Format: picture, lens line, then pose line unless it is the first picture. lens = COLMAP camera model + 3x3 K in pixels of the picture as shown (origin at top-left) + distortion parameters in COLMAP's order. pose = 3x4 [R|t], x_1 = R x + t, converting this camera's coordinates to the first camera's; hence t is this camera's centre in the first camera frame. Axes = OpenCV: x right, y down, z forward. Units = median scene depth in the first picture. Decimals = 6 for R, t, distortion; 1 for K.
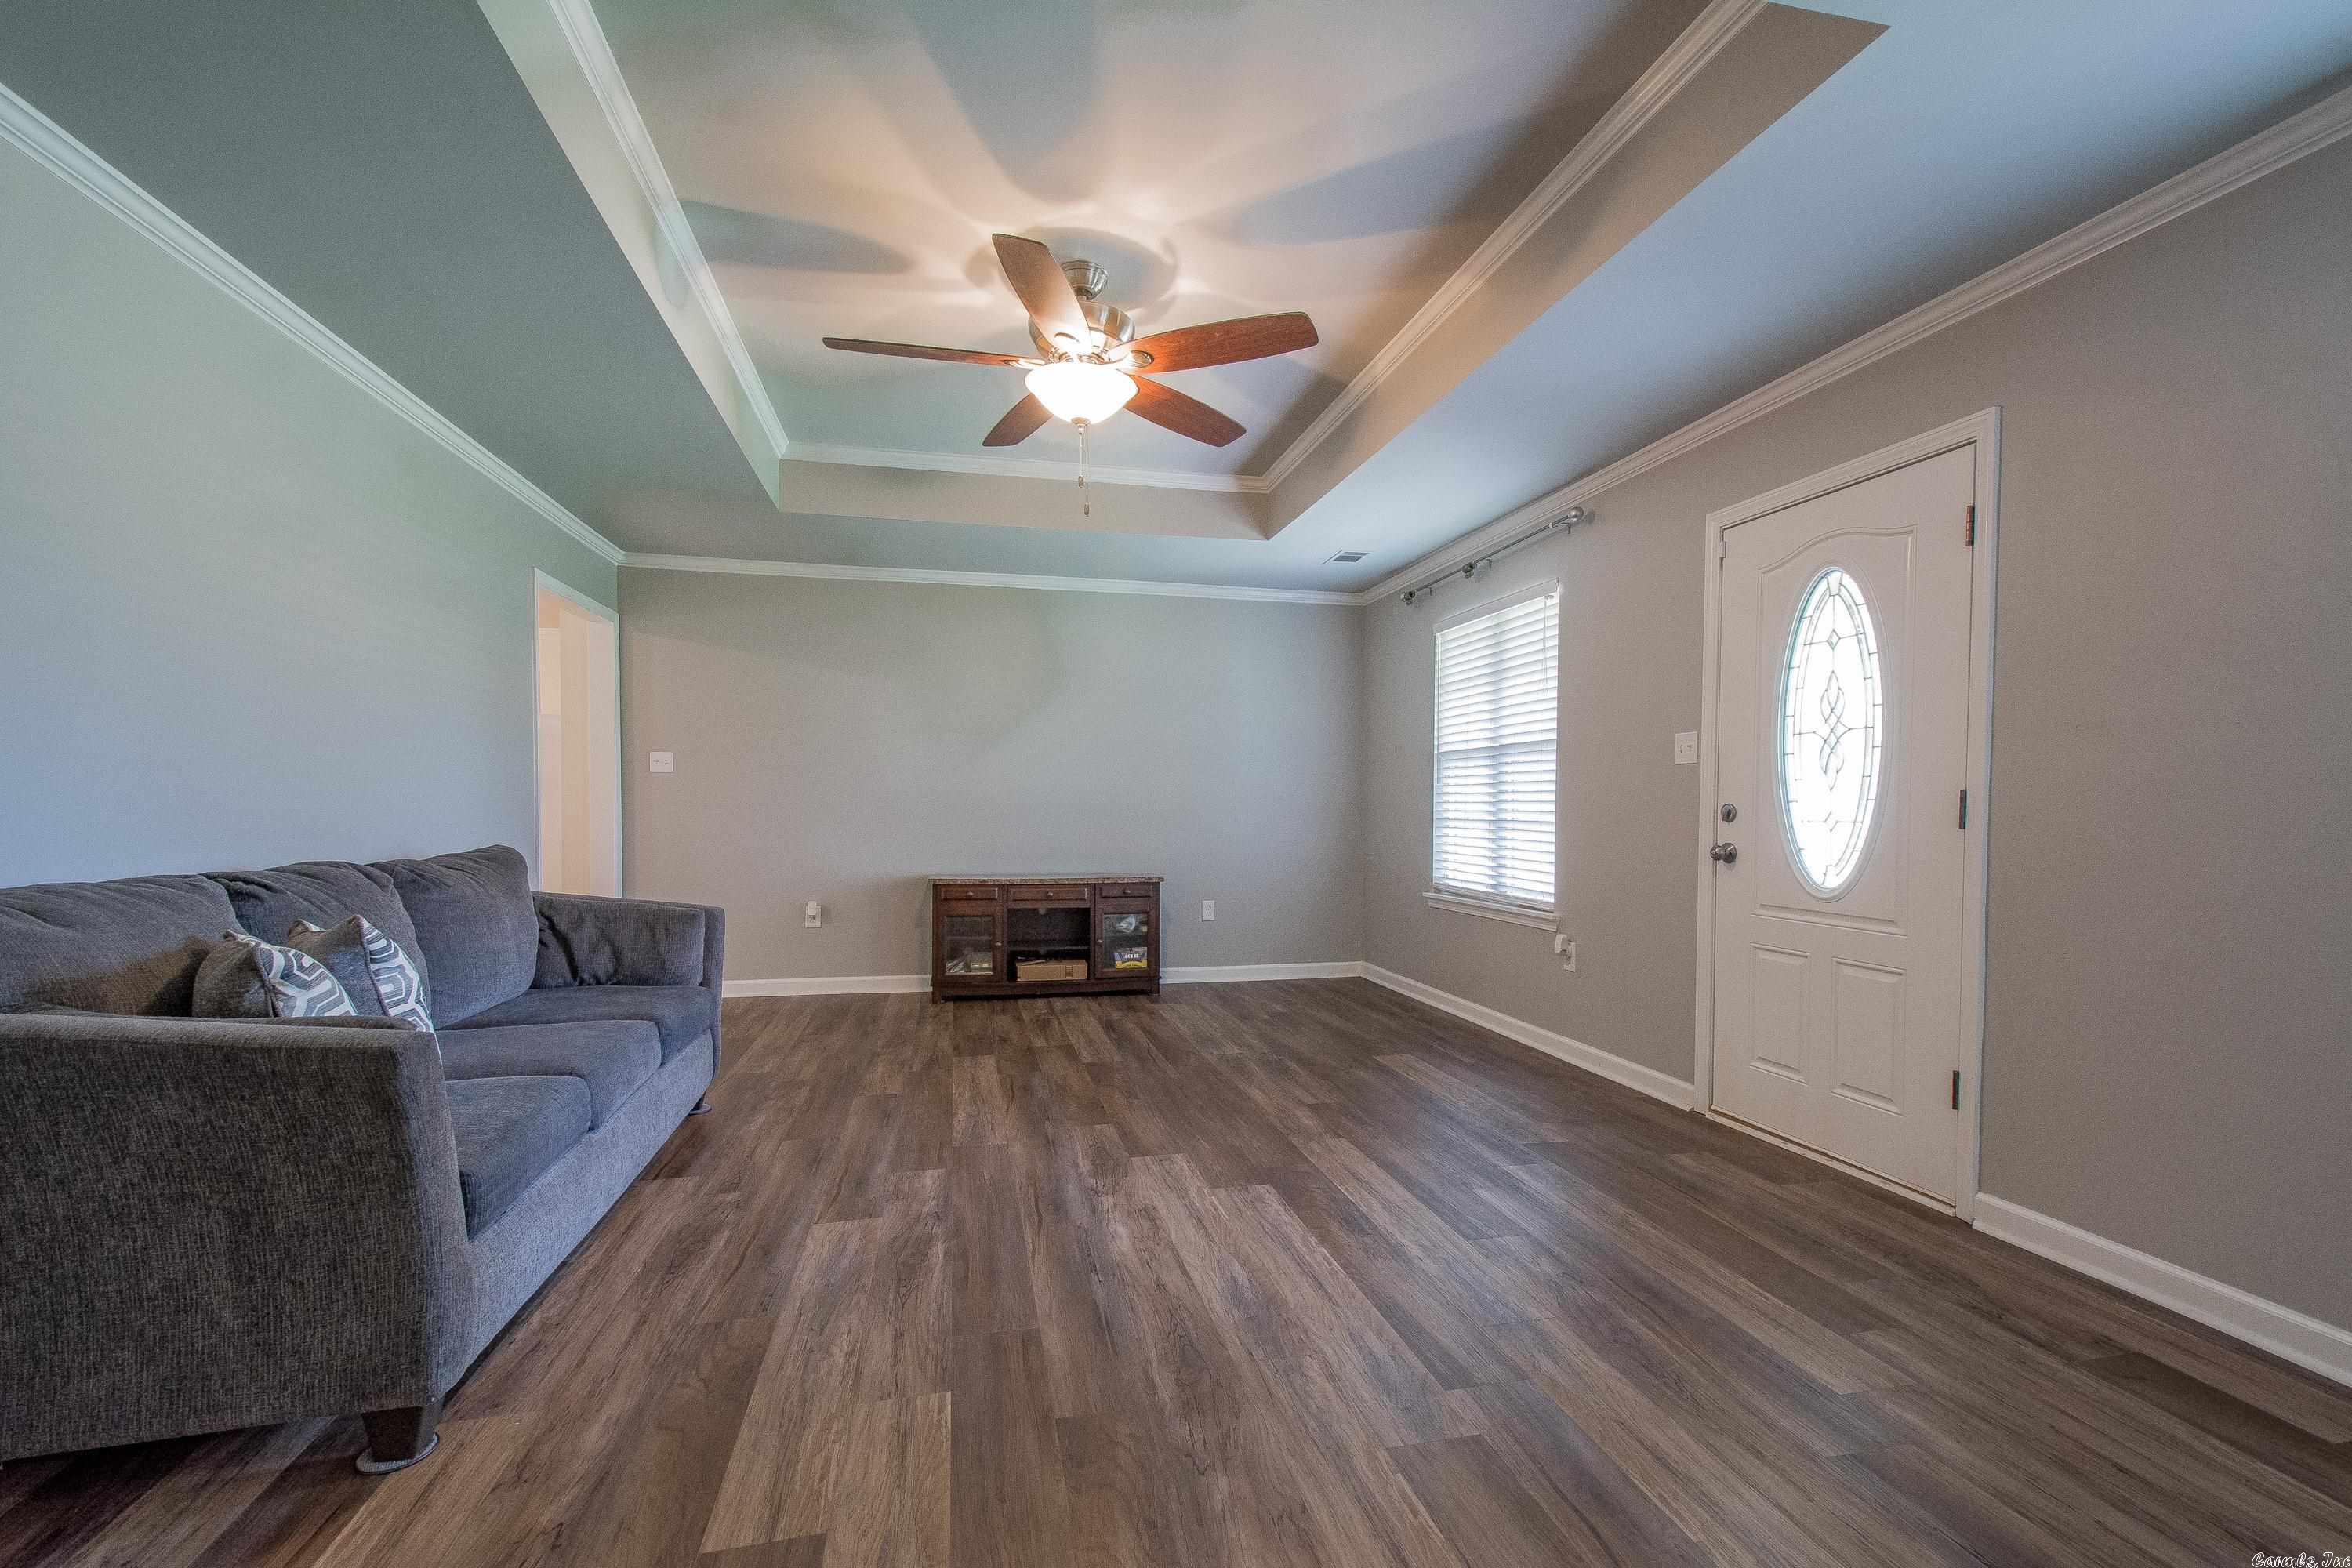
lens RADIAL K [[1031.1, 0, 1201.7], [0, 1031.1, 827.1], [0, 0, 1]] dist [0.017673, -0.006941]
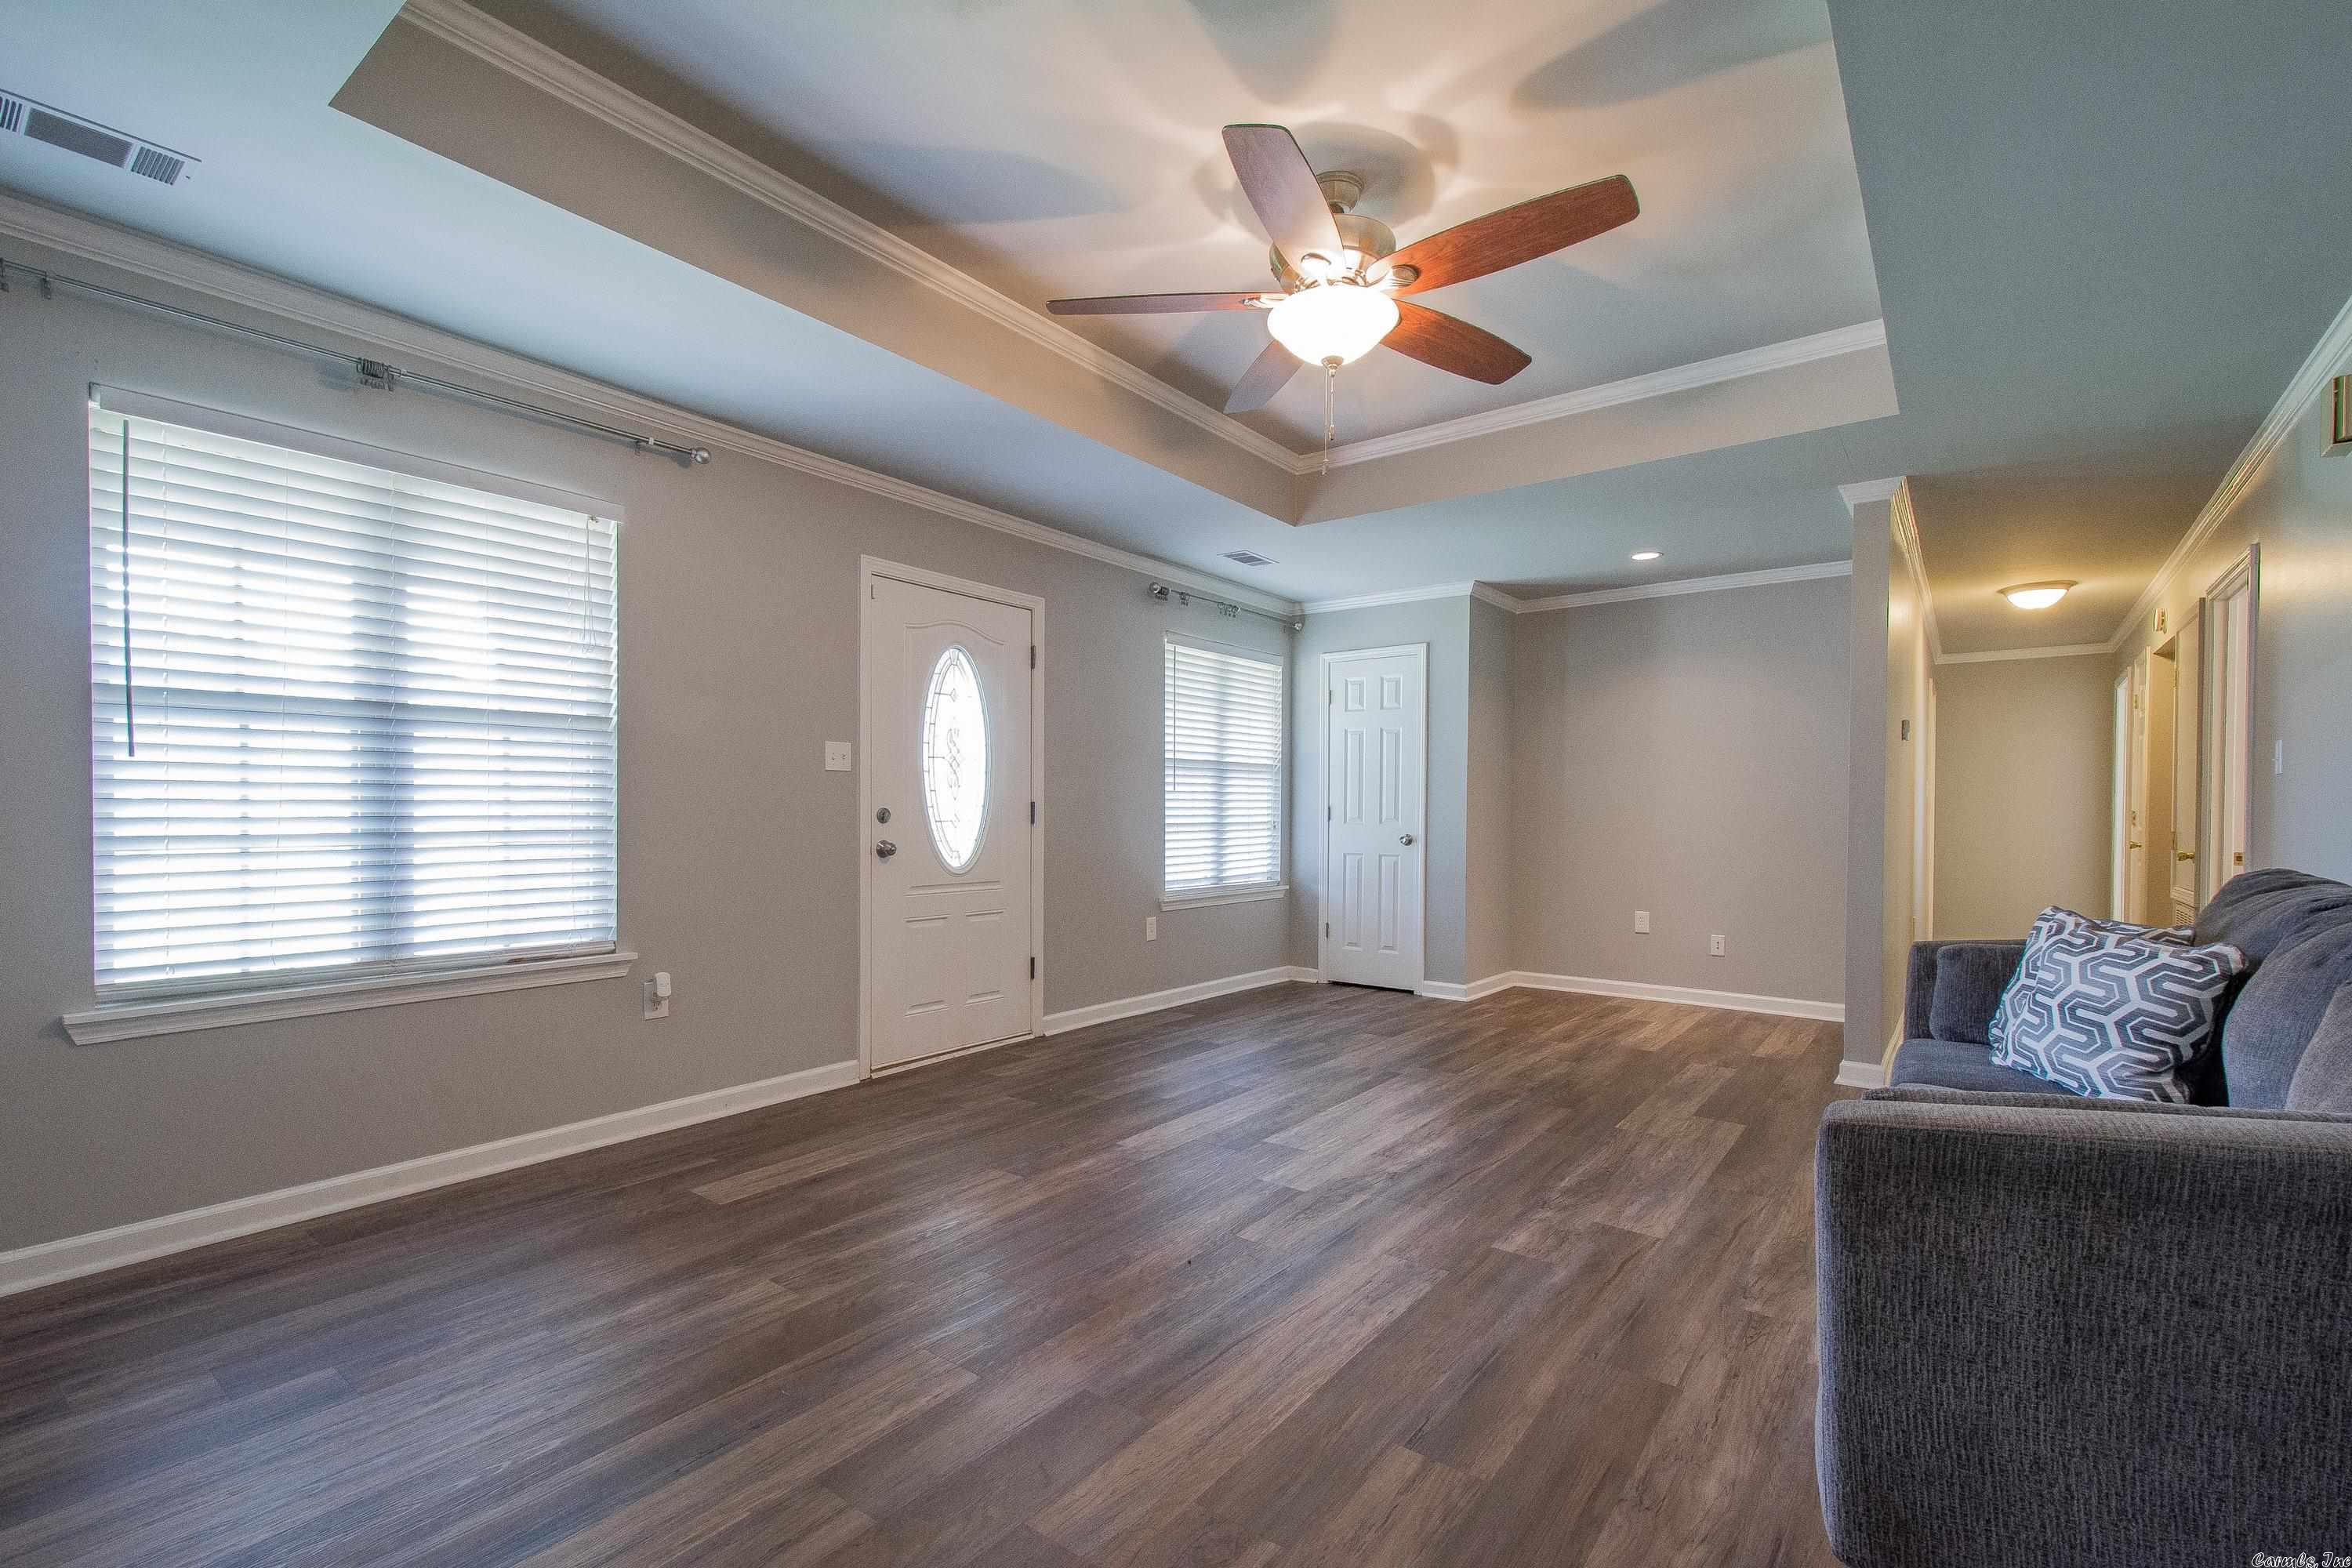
lens RADIAL K [[1039.0, 0, 1193.4], [0, 1039.0, 825.3], [0, 0, 1]] dist [0.020484, -0.008009]
pose [[-0.638621, -0.015960, 0.769356, -0.715127], [0.010871, 0.999498, 0.029758, -0.037873], [-0.769444, 0.027367, -0.638127, 1.657123]]
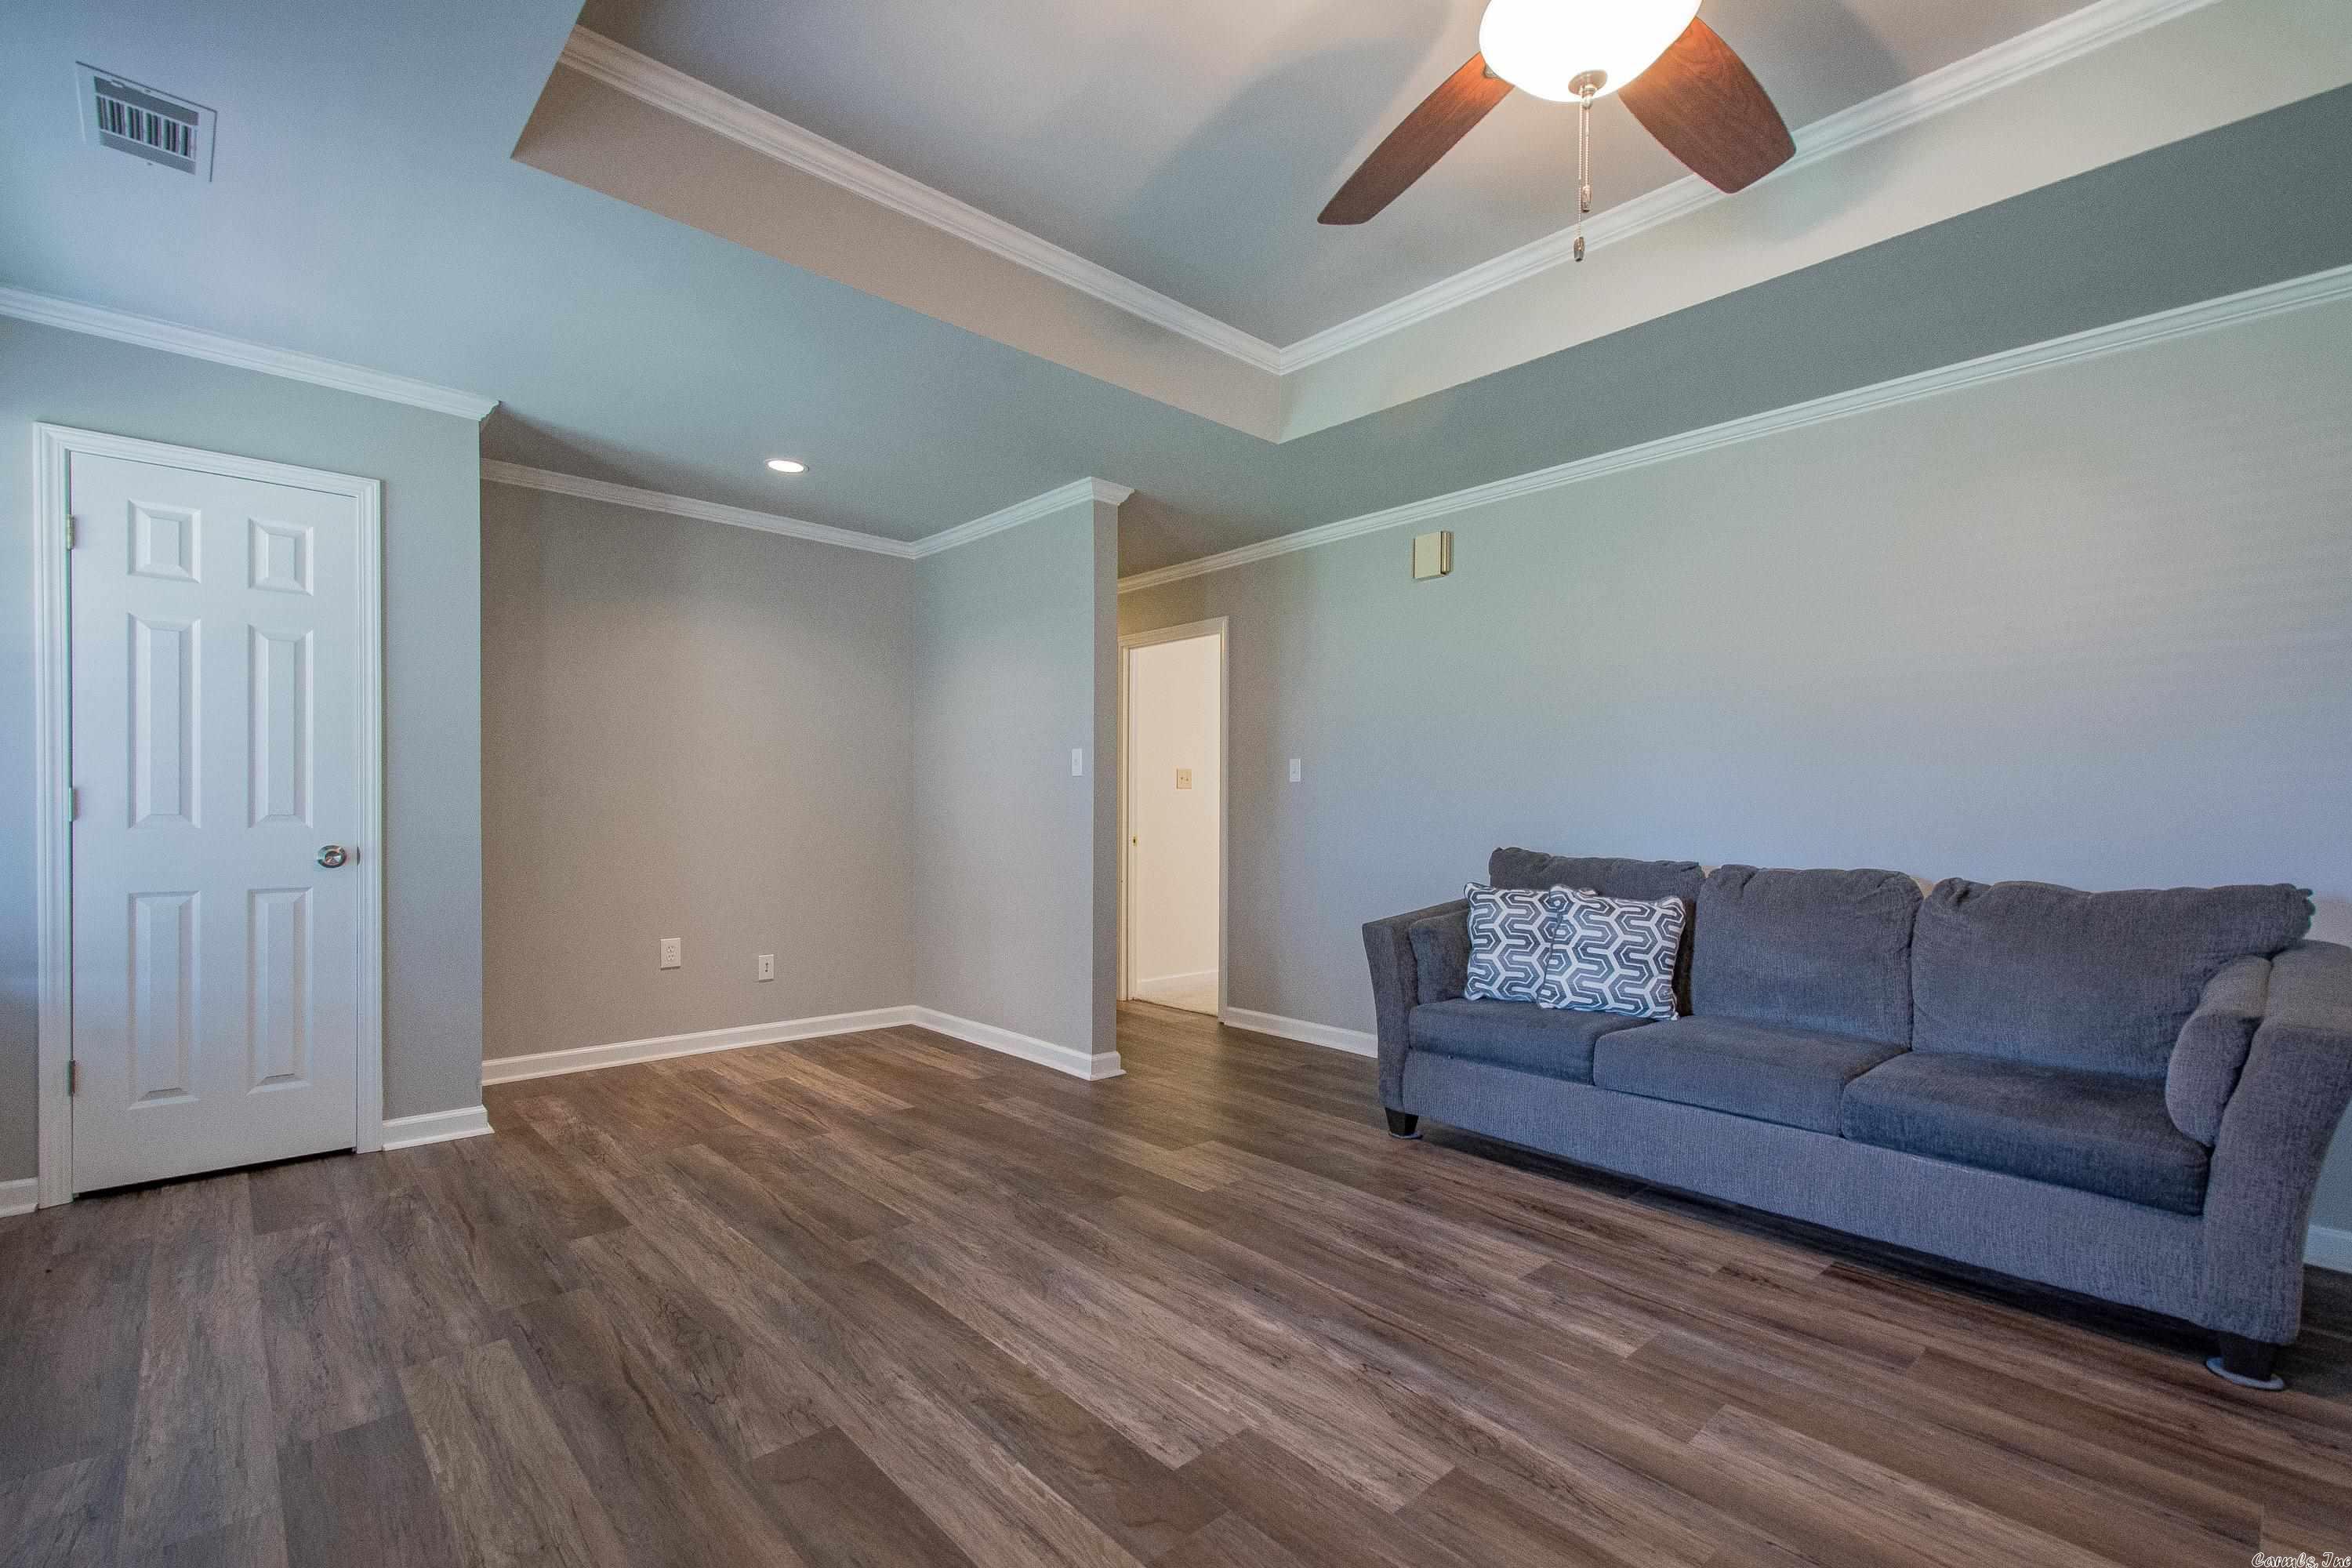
lens RADIAL K [[1045.3, 0, 1201.6], [0, 1045.3, 826.1], [0, 0, 1]] dist [0.018602, -0.004631]
pose [[-0.867516, -0.001936, -0.497405, 0.319525], [-0.021889, 0.999172, 0.034286, -0.030788], [0.496927, 0.040631, -0.866840, 1.390665]]
